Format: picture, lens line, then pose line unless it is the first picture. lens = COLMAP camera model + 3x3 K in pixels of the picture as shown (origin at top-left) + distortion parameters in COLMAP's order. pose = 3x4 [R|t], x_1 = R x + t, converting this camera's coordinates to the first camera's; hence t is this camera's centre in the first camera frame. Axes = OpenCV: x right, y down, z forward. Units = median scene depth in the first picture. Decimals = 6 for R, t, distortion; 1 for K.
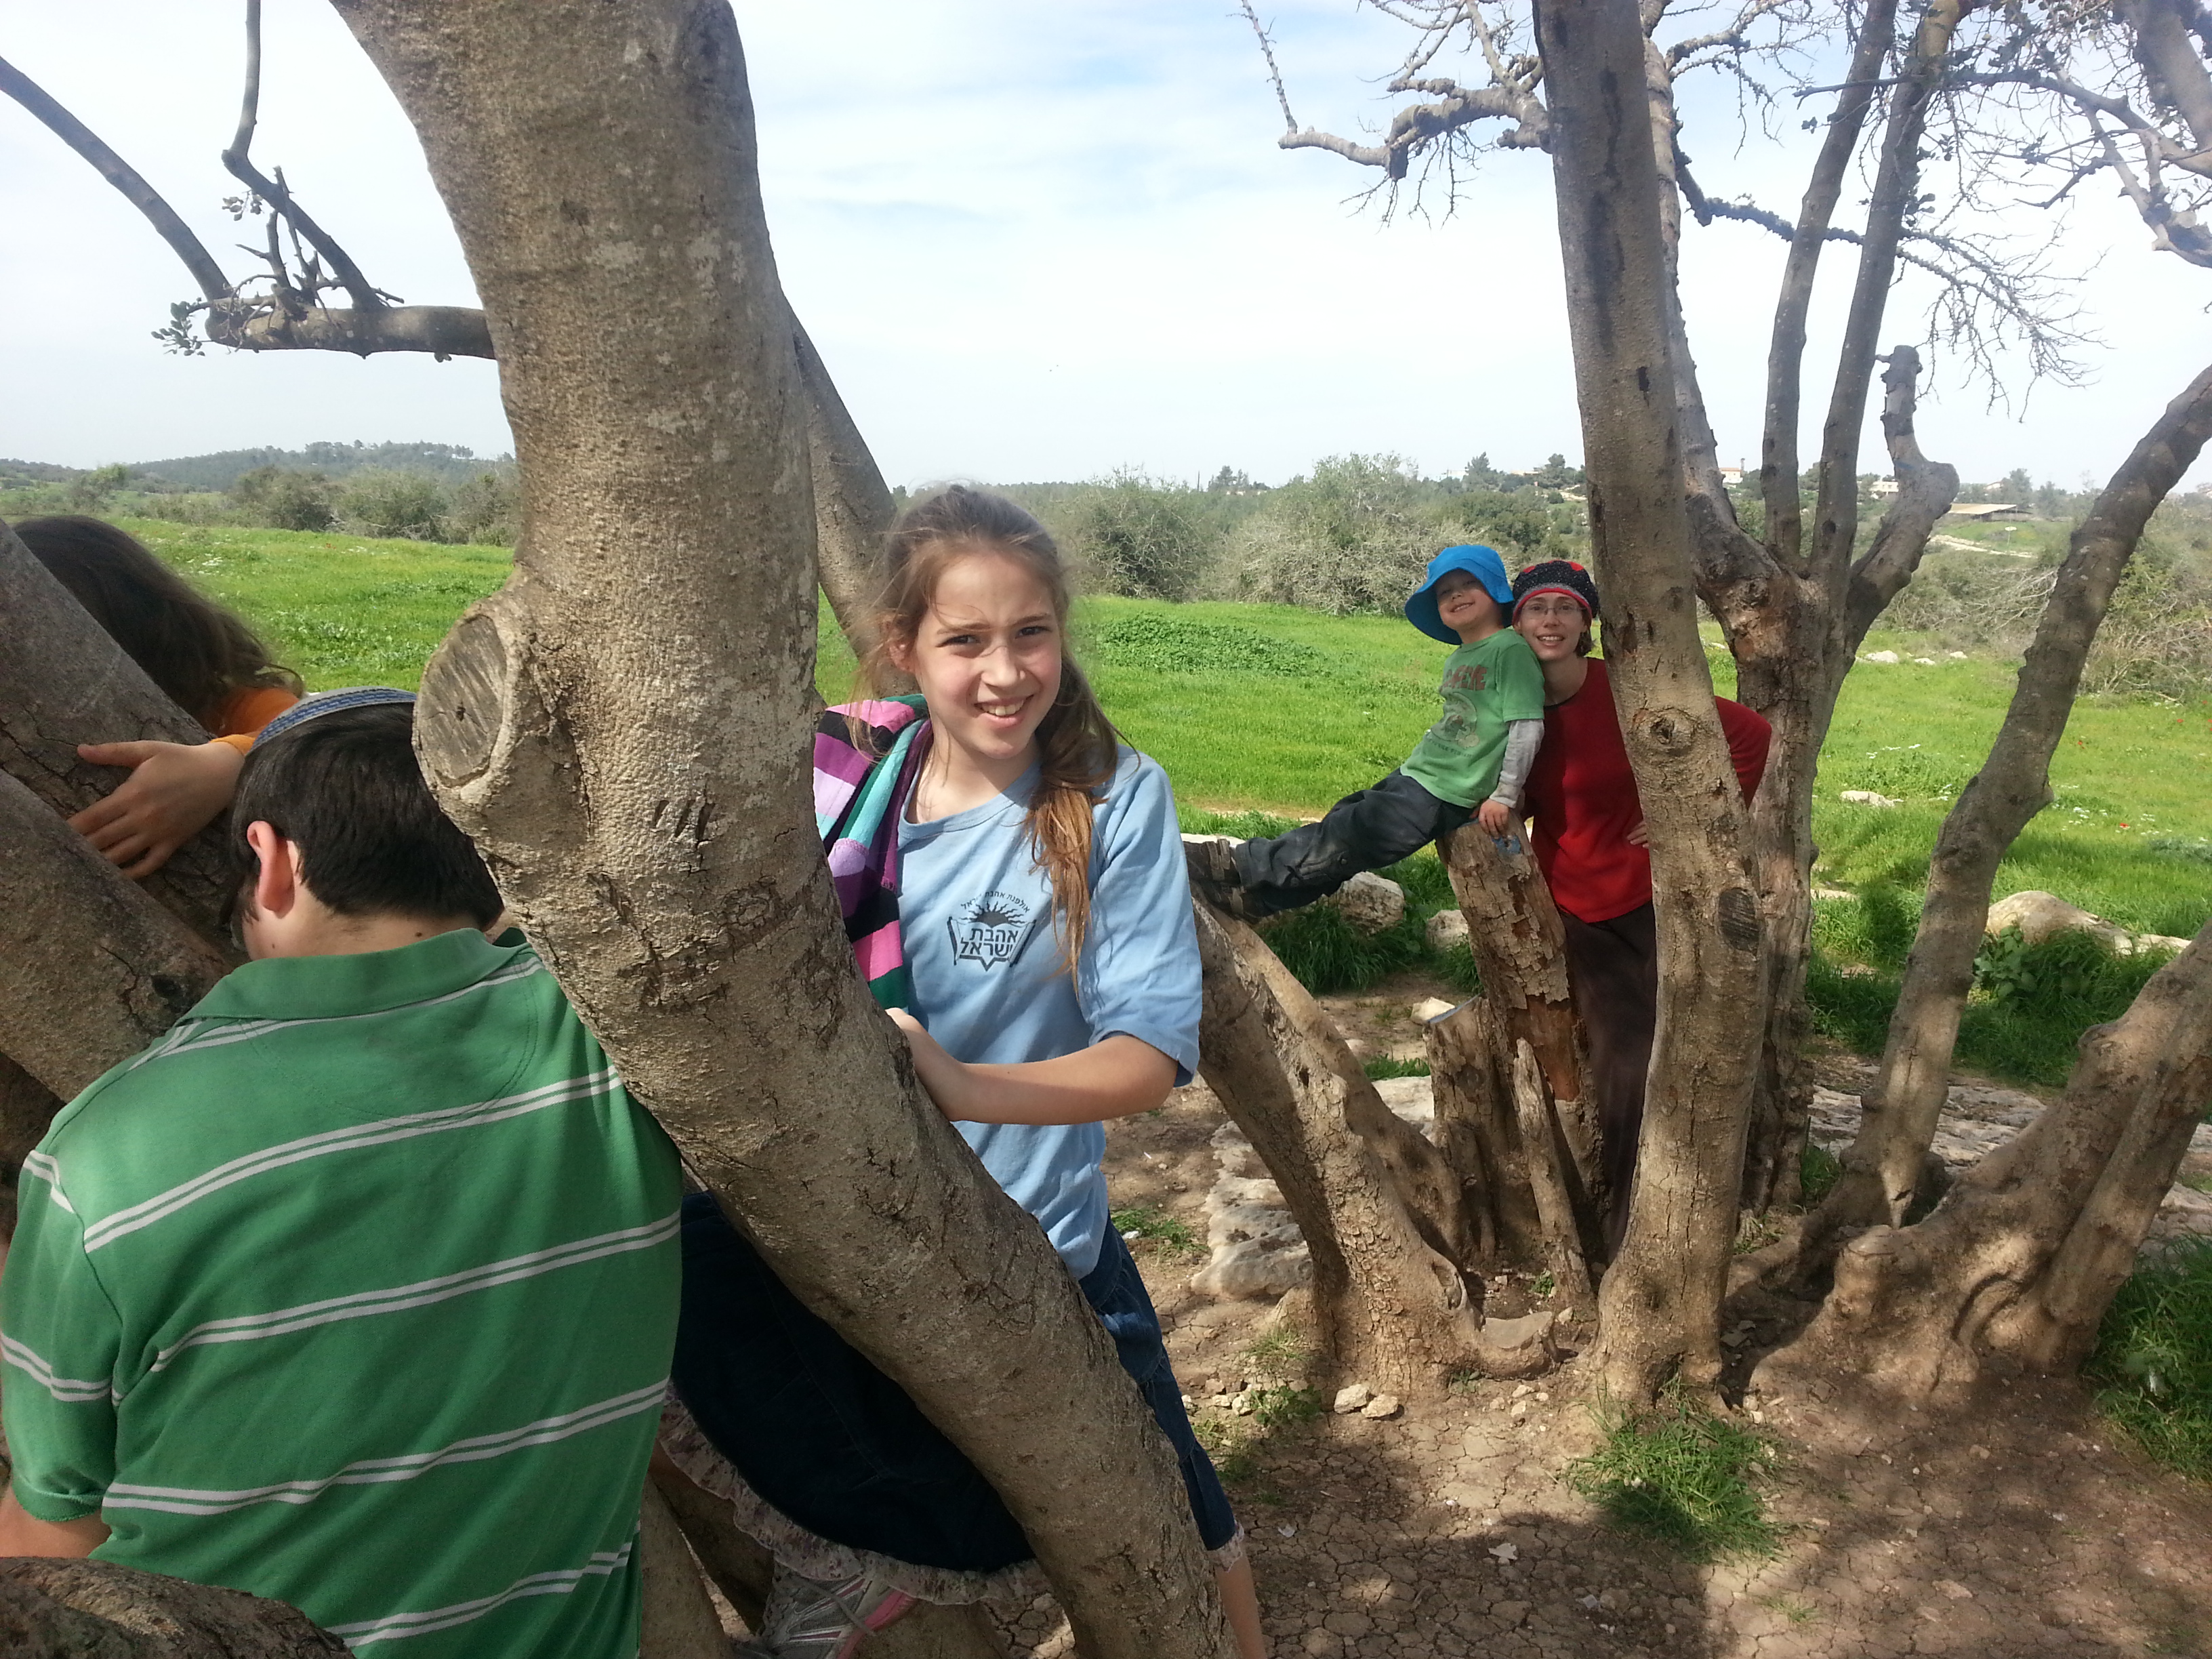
lens RADIAL K [[1764.9, 0, 1110.0], [0, 1764.9, 801.0], [0, 0, 1]] dist [0.122157, -0.217745]
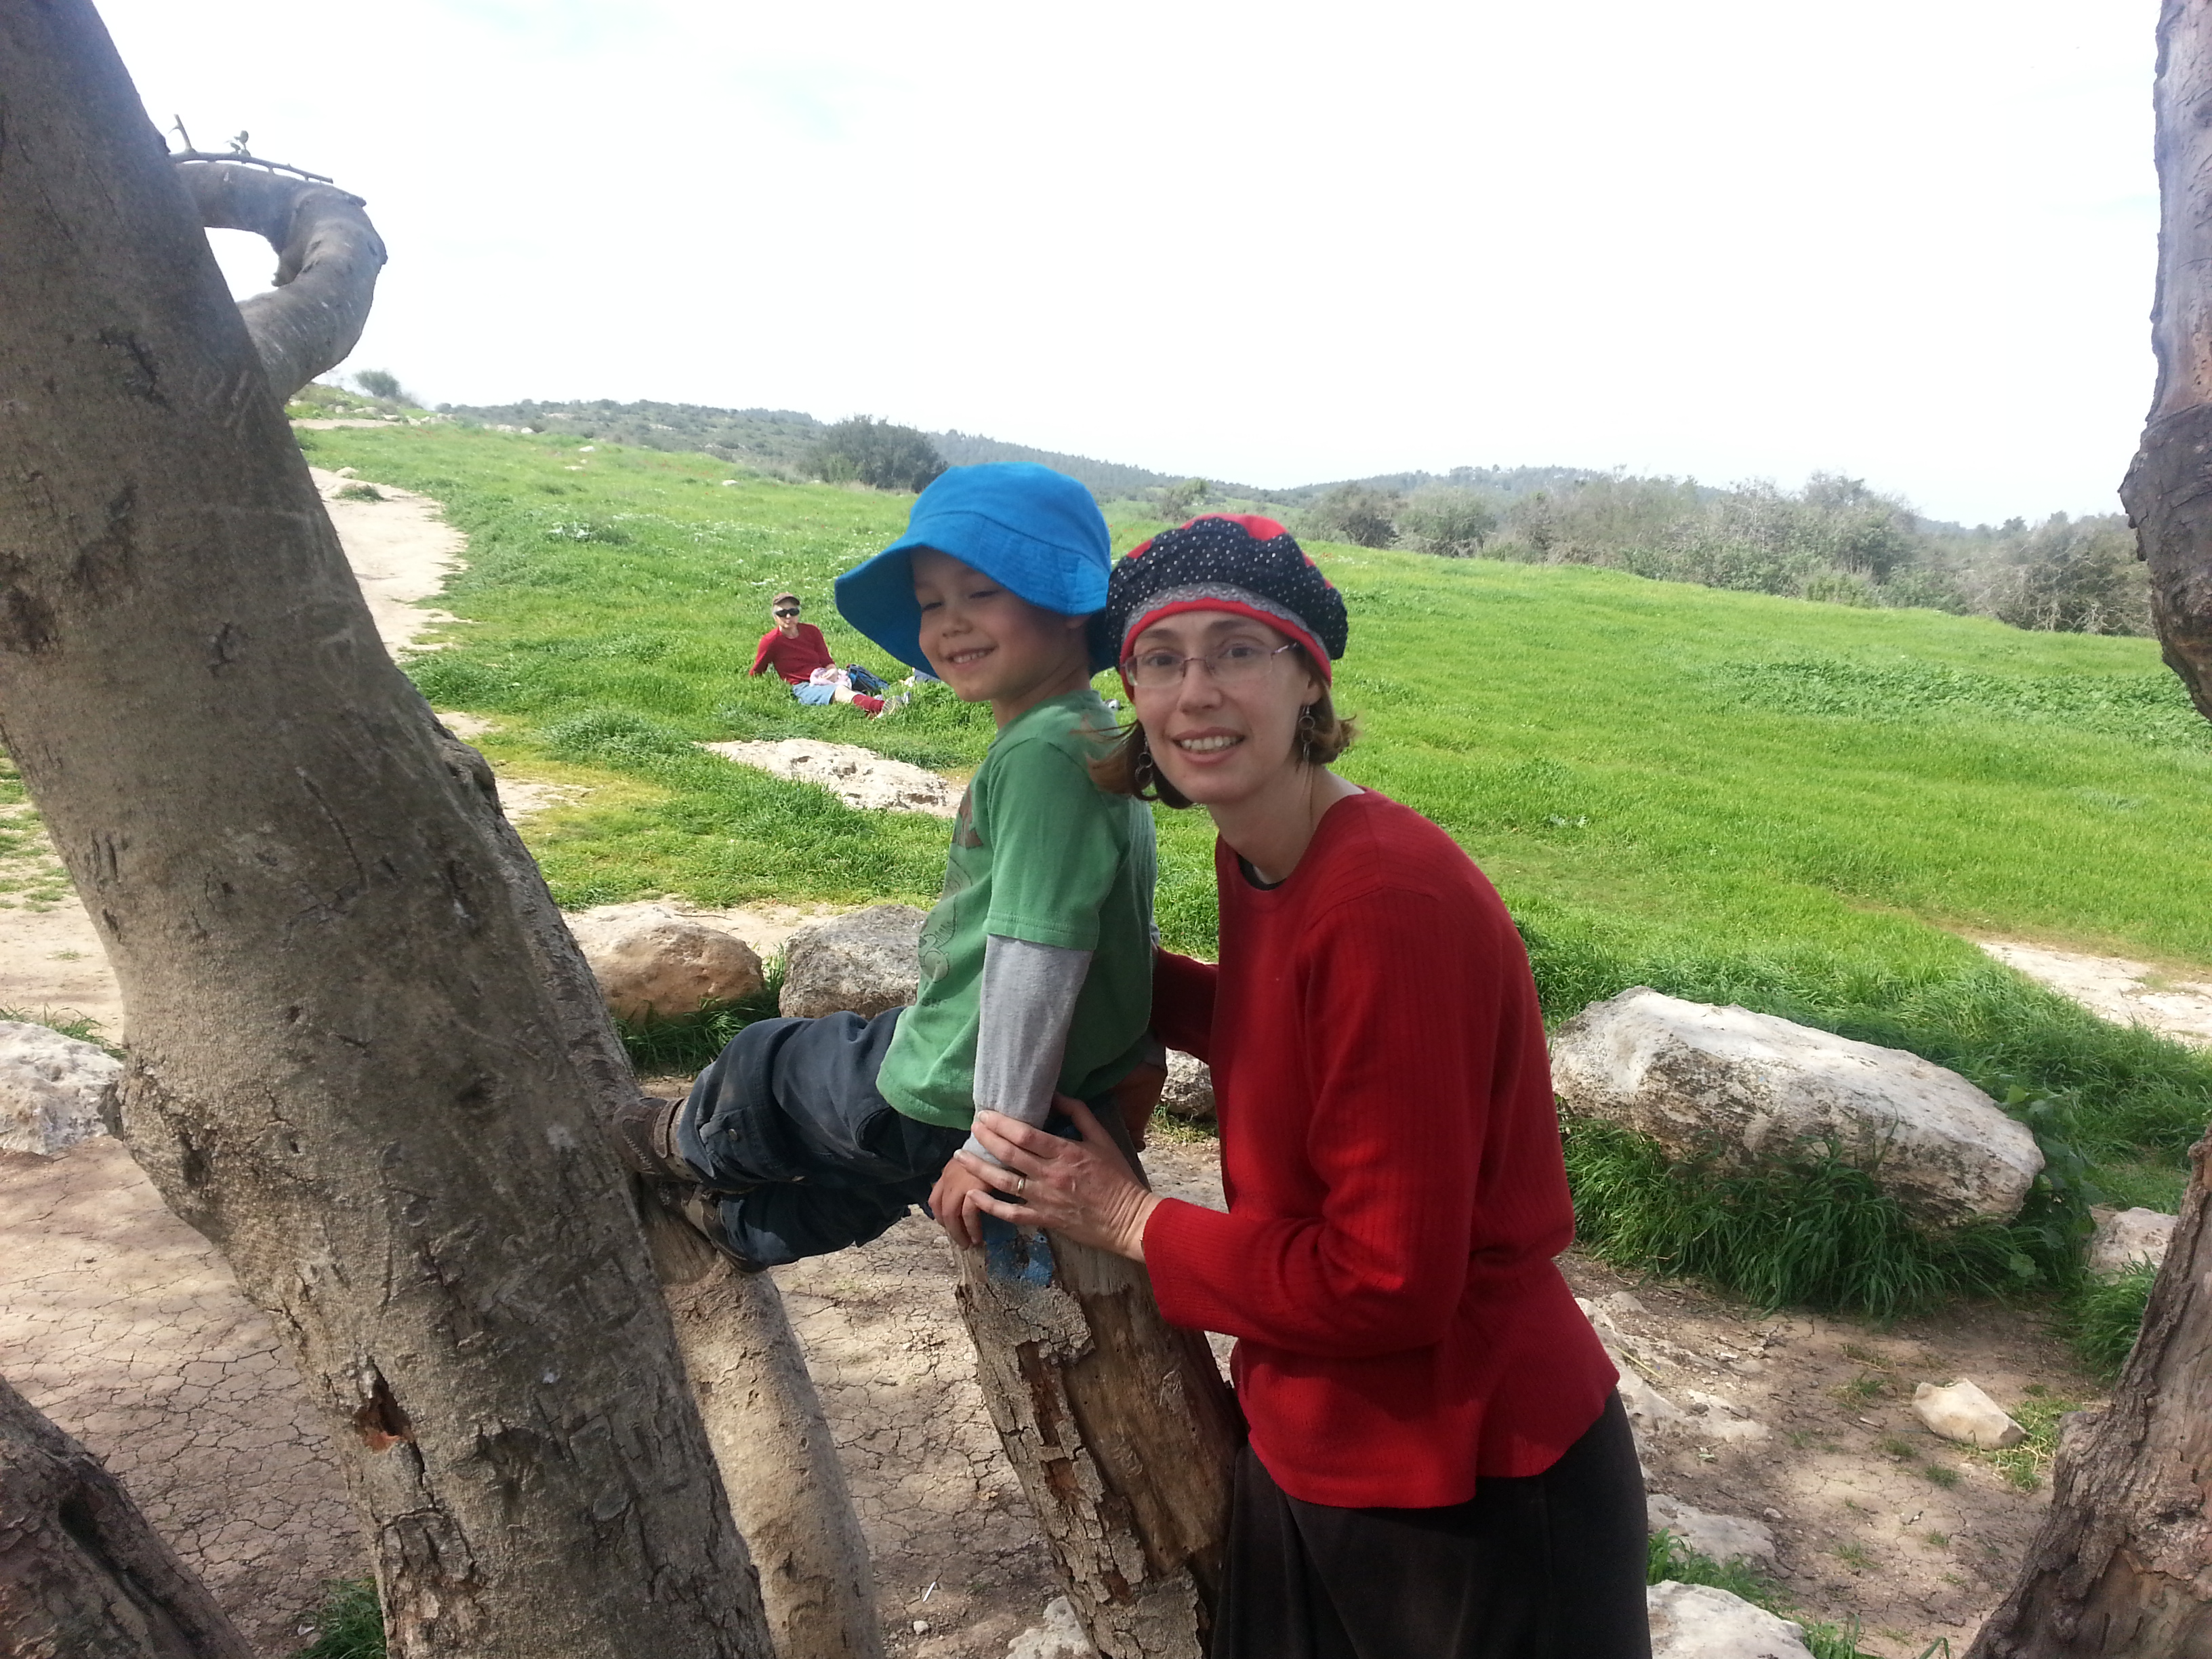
lens RADIAL K [[1756.6, 0, 1108.9], [0, 1756.6, 819.1], [0, 0, 1]] dist [0.116125, -0.202901]
pose [[0.825659, 0.116129, -0.552088, 0.228151], [-0.116732, 0.992574, 0.034208, -0.044402], [0.551961, 0.036202, 0.833084, 0.357299]]
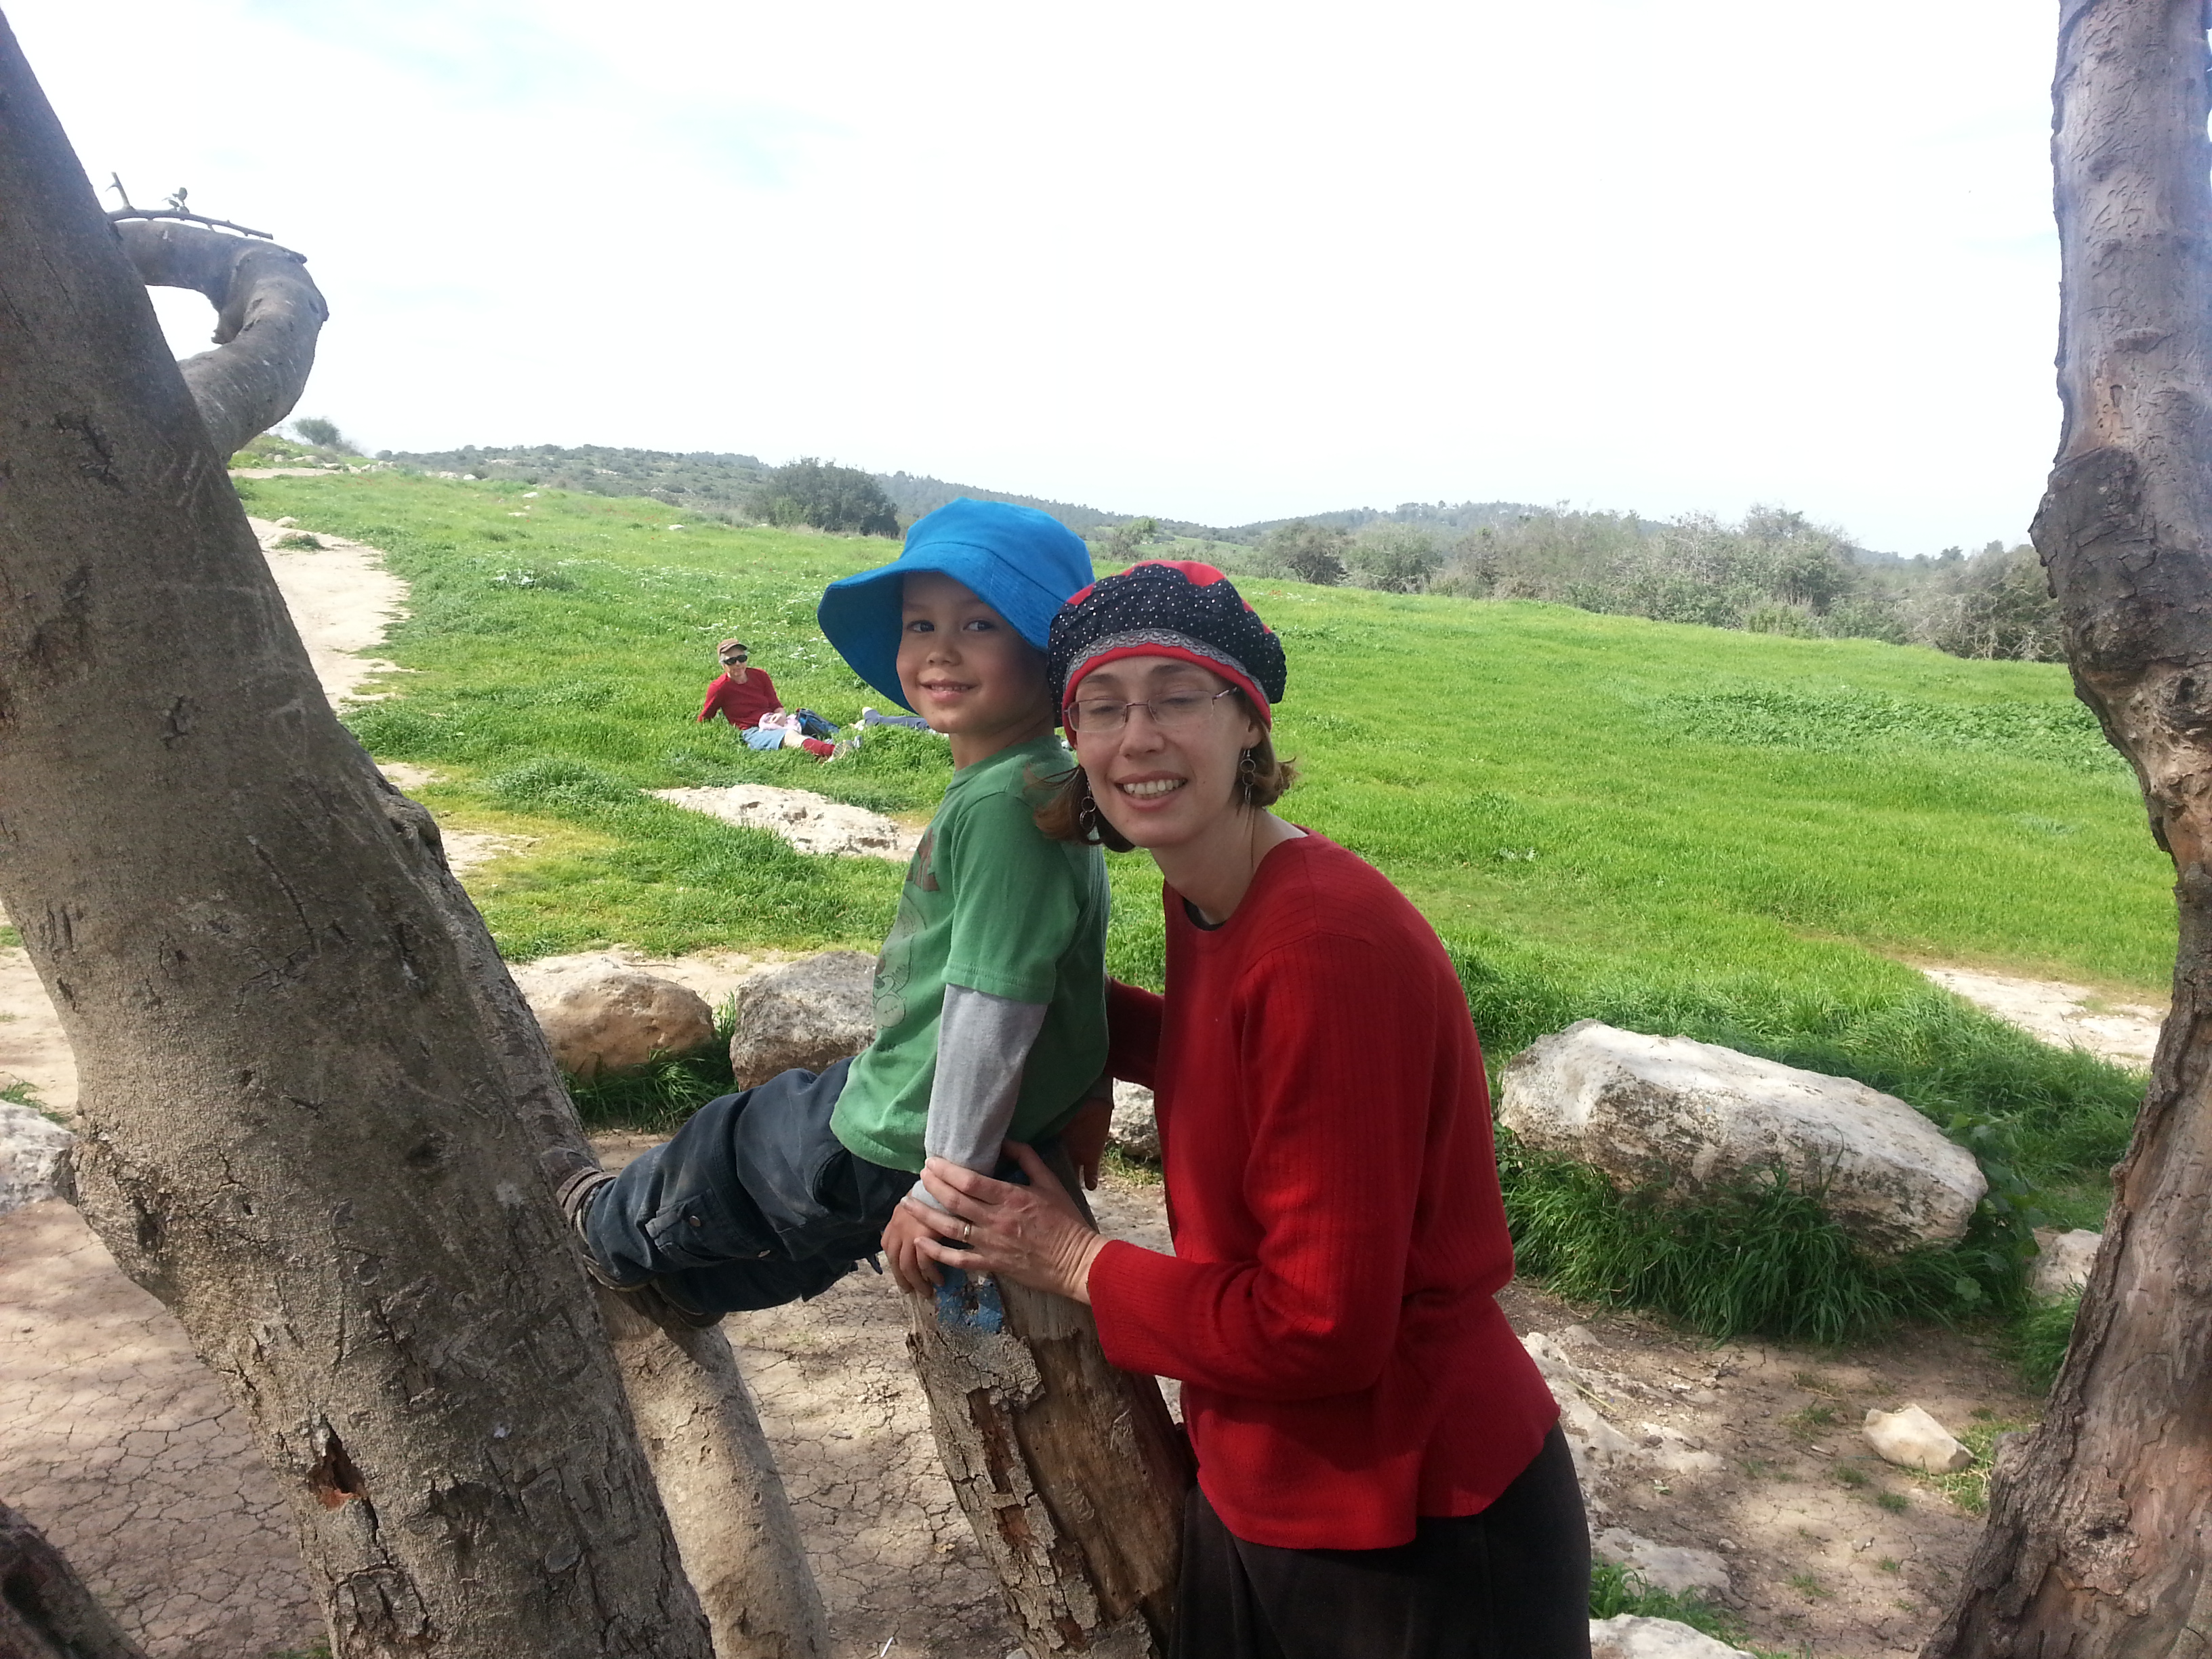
lens RADIAL K [[1764.9, 0, 1110.0], [0, 1764.9, 801.0], [0, 0, 1]] dist [0.122157, -0.217745]
pose [[0.841694, 0.084811, -0.533252, 0.232010], [-0.100815, 0.994905, -0.000893, -0.045637], [0.530459, 0.054512, 0.845956, 0.353822]]
